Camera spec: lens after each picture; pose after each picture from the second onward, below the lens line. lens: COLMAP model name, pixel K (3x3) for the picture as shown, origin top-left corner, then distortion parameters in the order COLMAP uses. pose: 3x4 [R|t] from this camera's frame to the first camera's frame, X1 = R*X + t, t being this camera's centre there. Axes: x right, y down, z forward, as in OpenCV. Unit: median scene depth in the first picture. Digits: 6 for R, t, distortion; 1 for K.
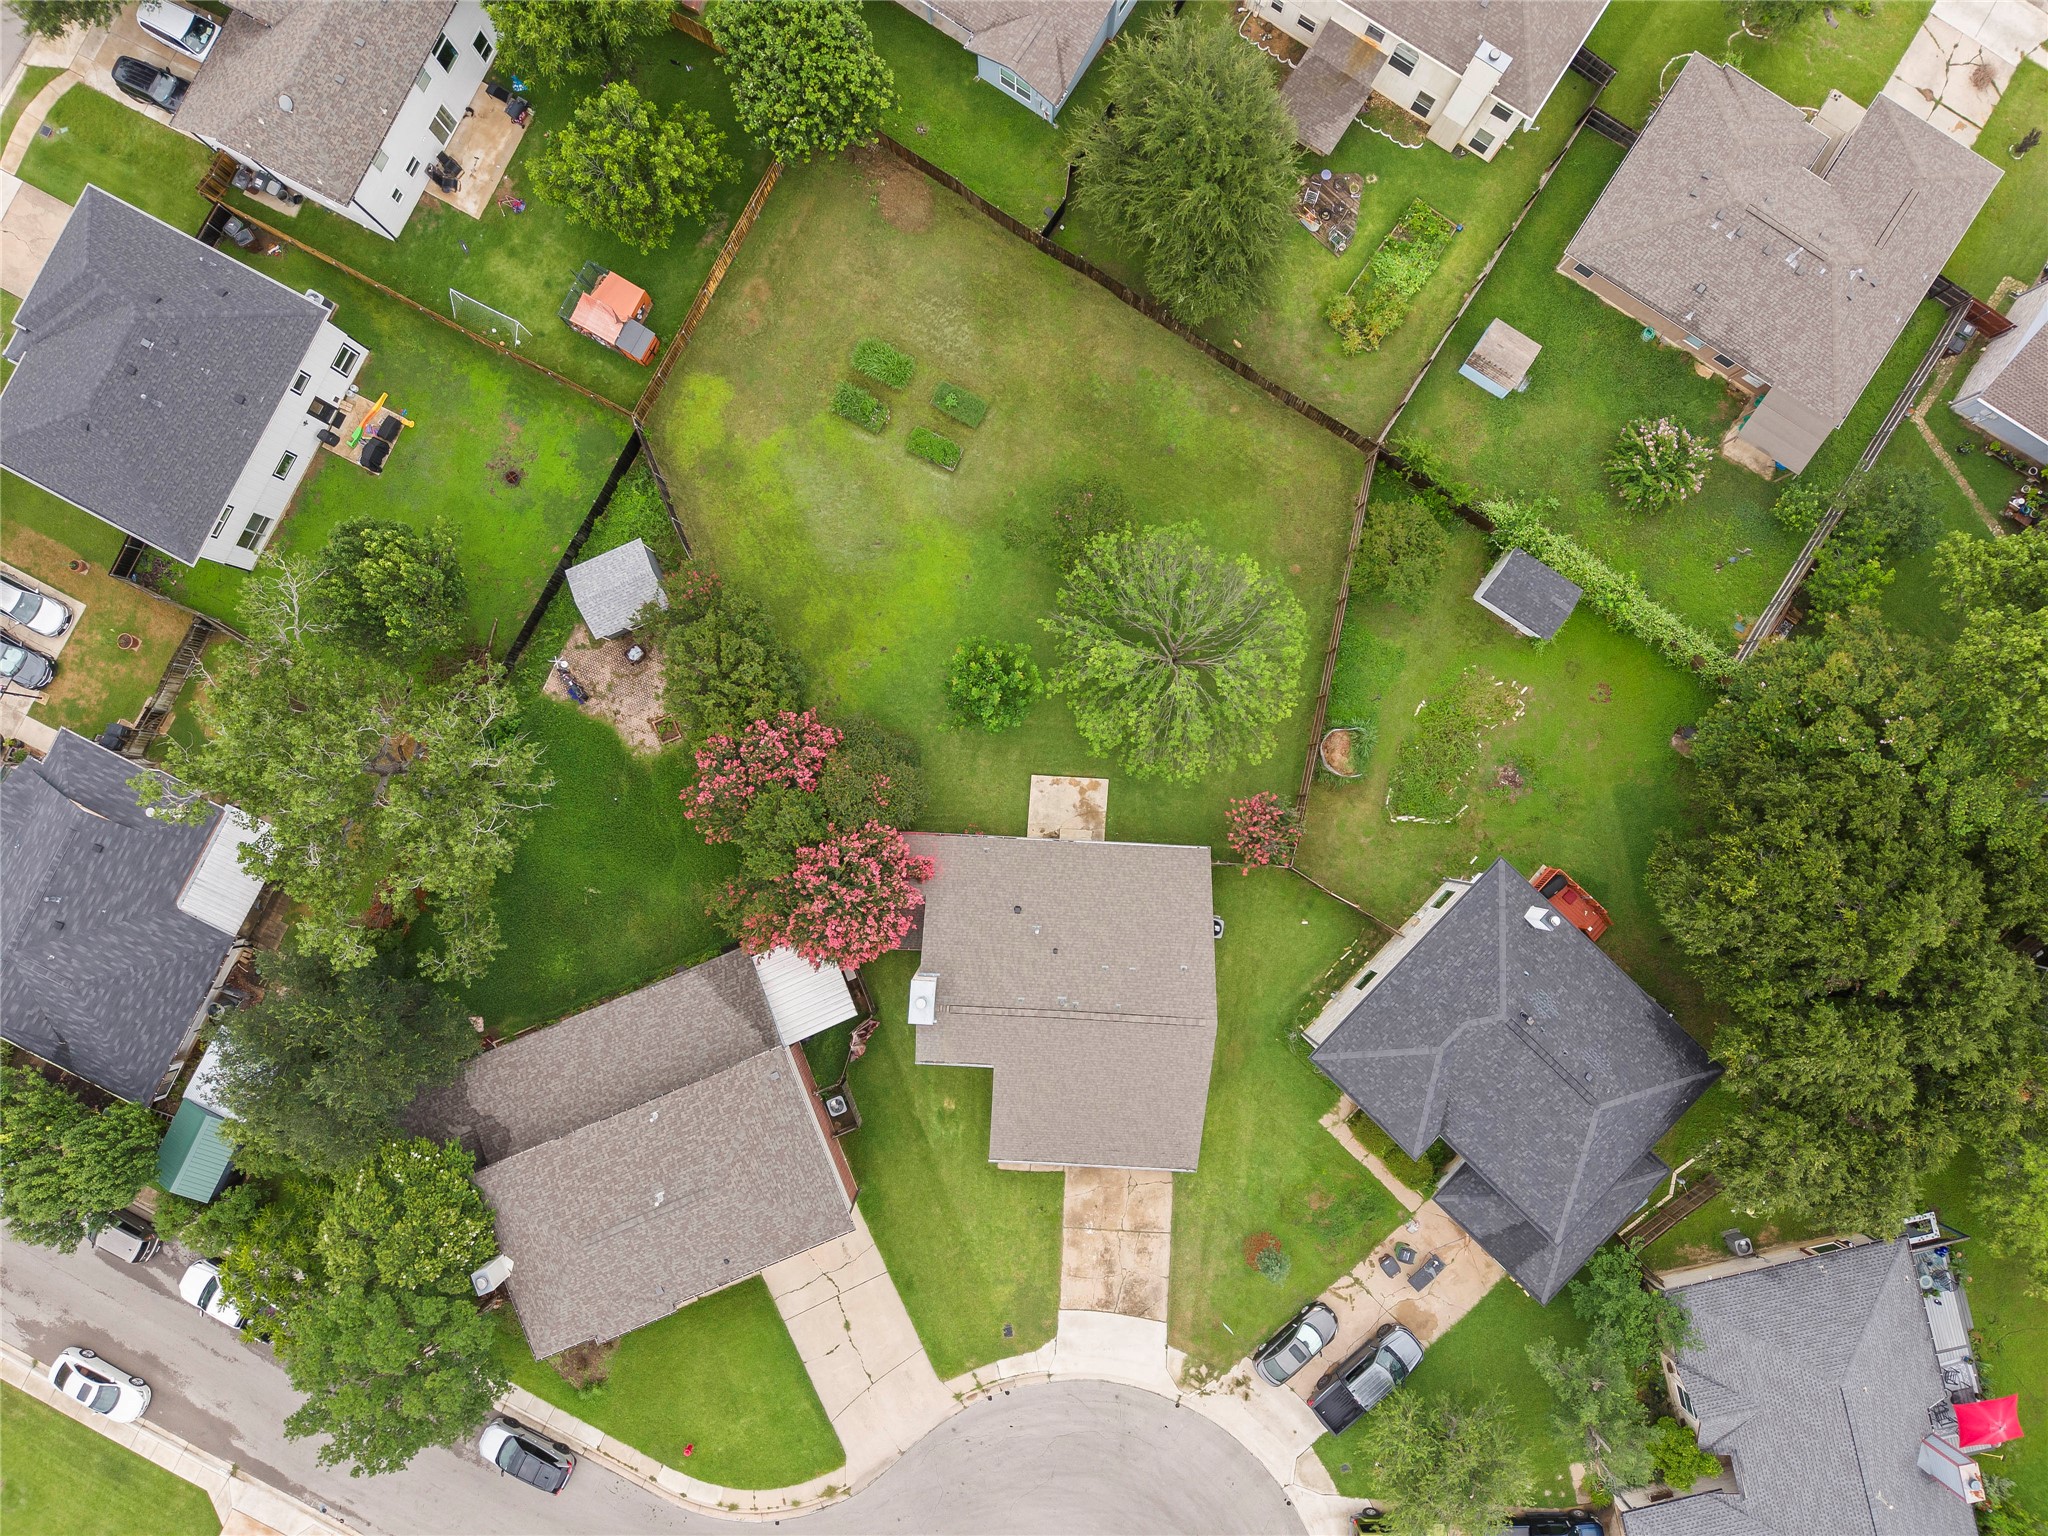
lens RADIAL K [[1416.3, 0, 1024.0], [0, 1416.3, 768.0], [0, 0, 1]] dist [0.067128, -0.158428]
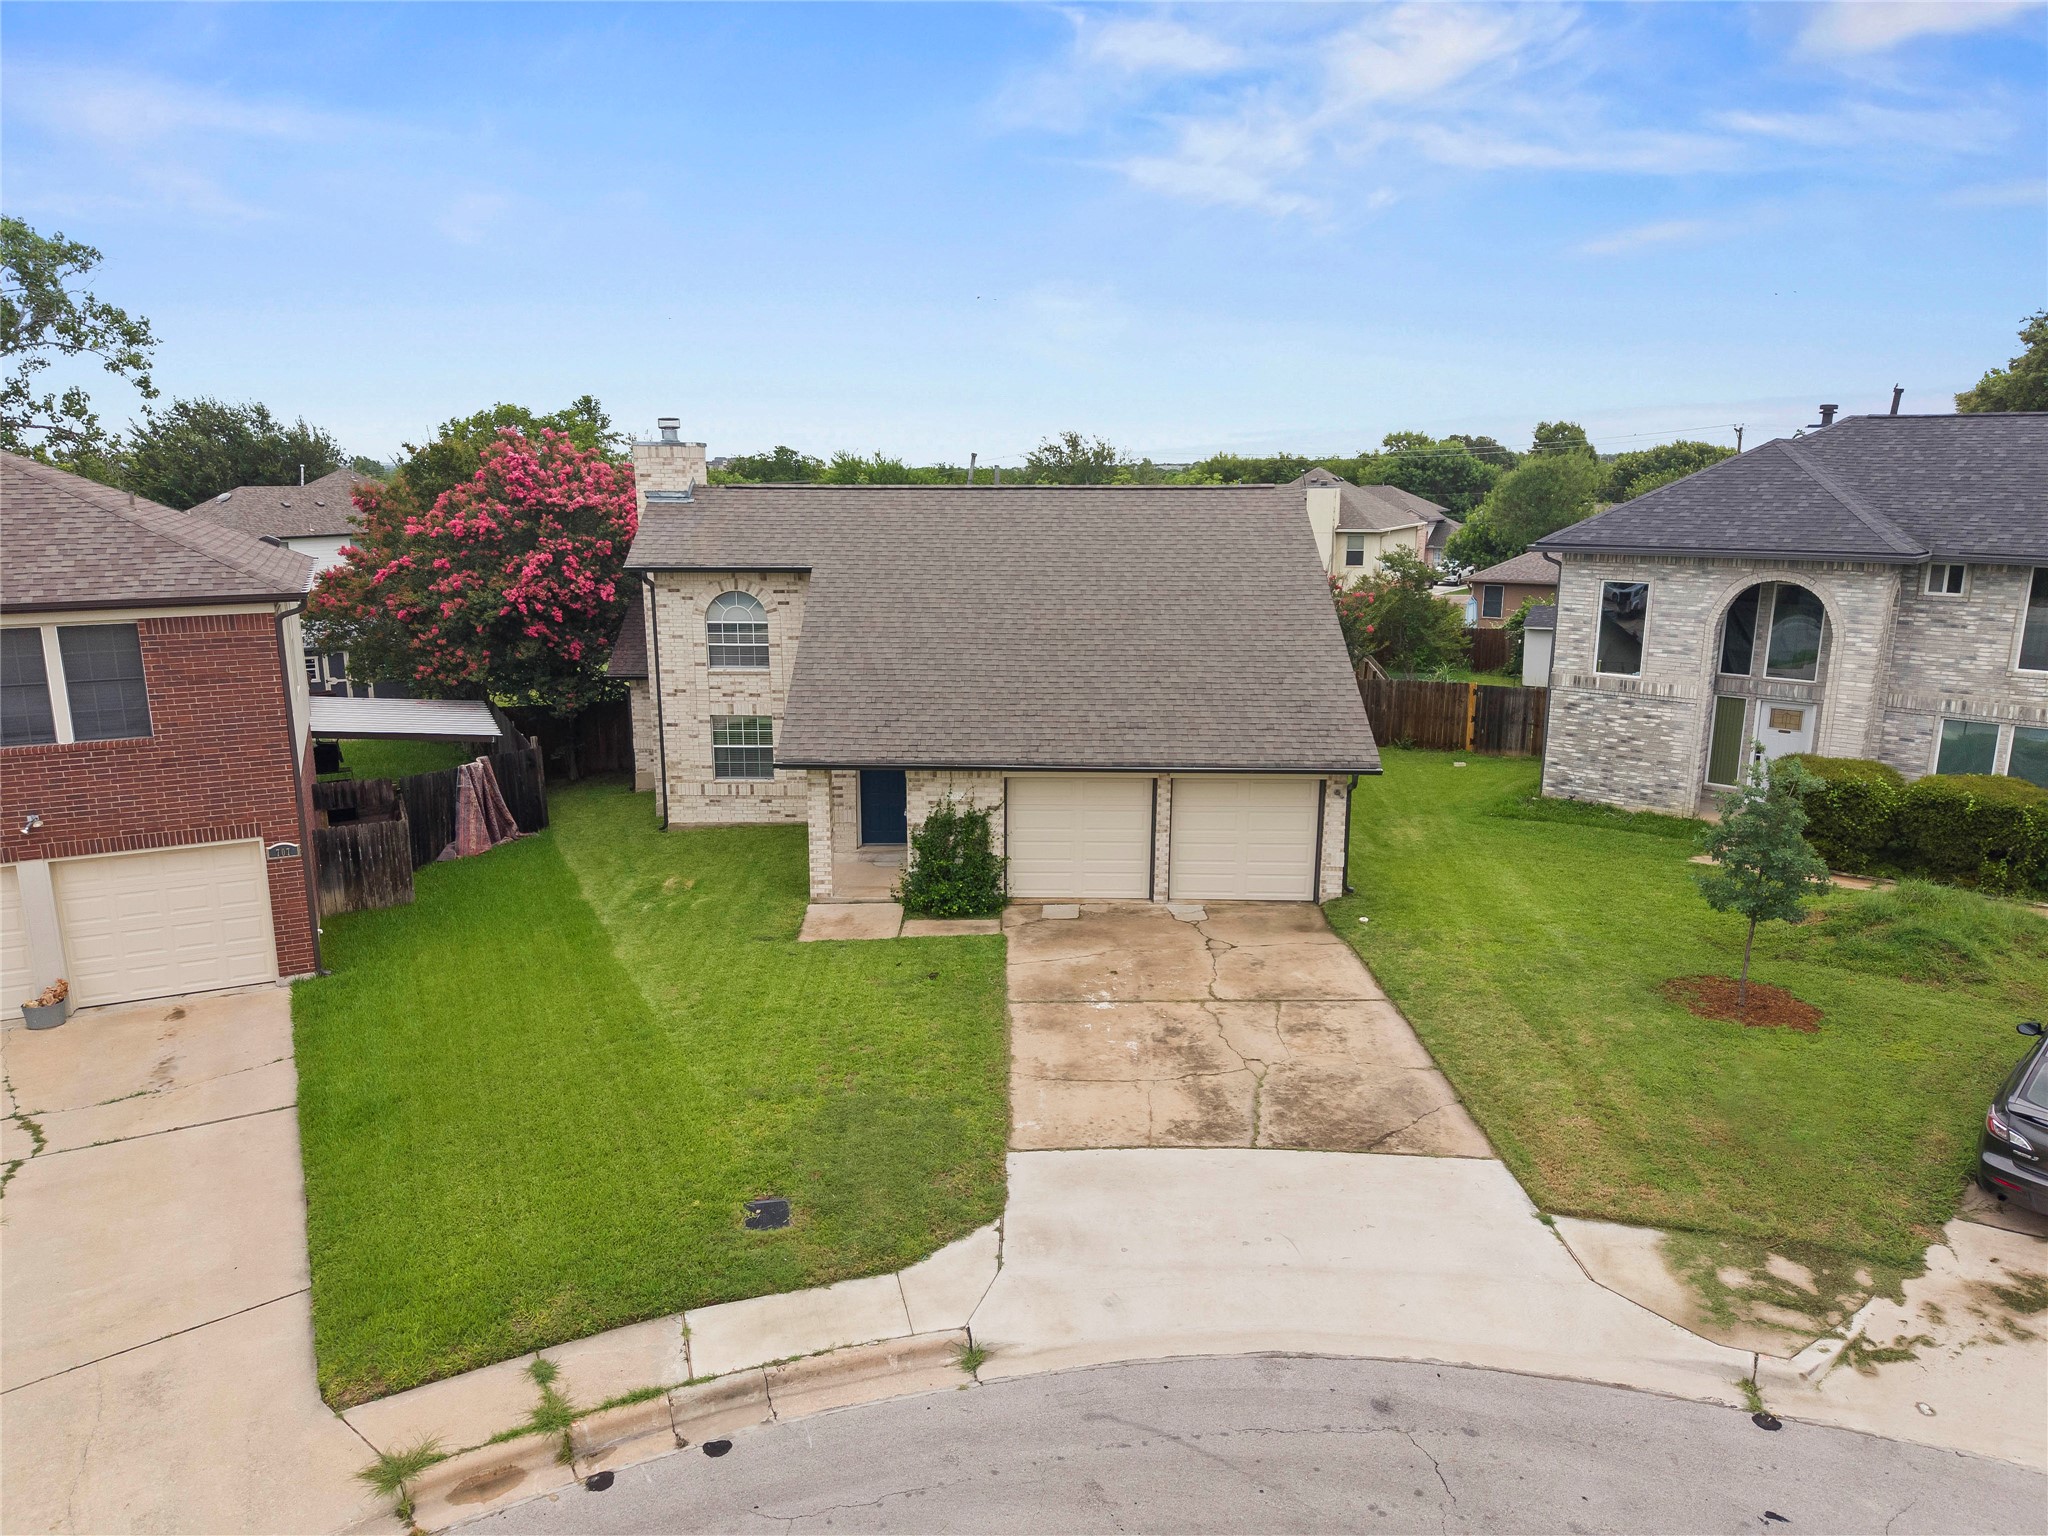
lens RADIAL K [[1403.9, 0, 1024.0], [0, 1403.9, 768.0], [0, 0, 1]] dist [0.029757, -0.034919]
pose [[0.998184, -0.015317, 0.058263, 0.015174], [0.060145, 0.198335, -0.978287, 0.585386], [0.003429, 0.980015, 0.198897, 0.897335]]
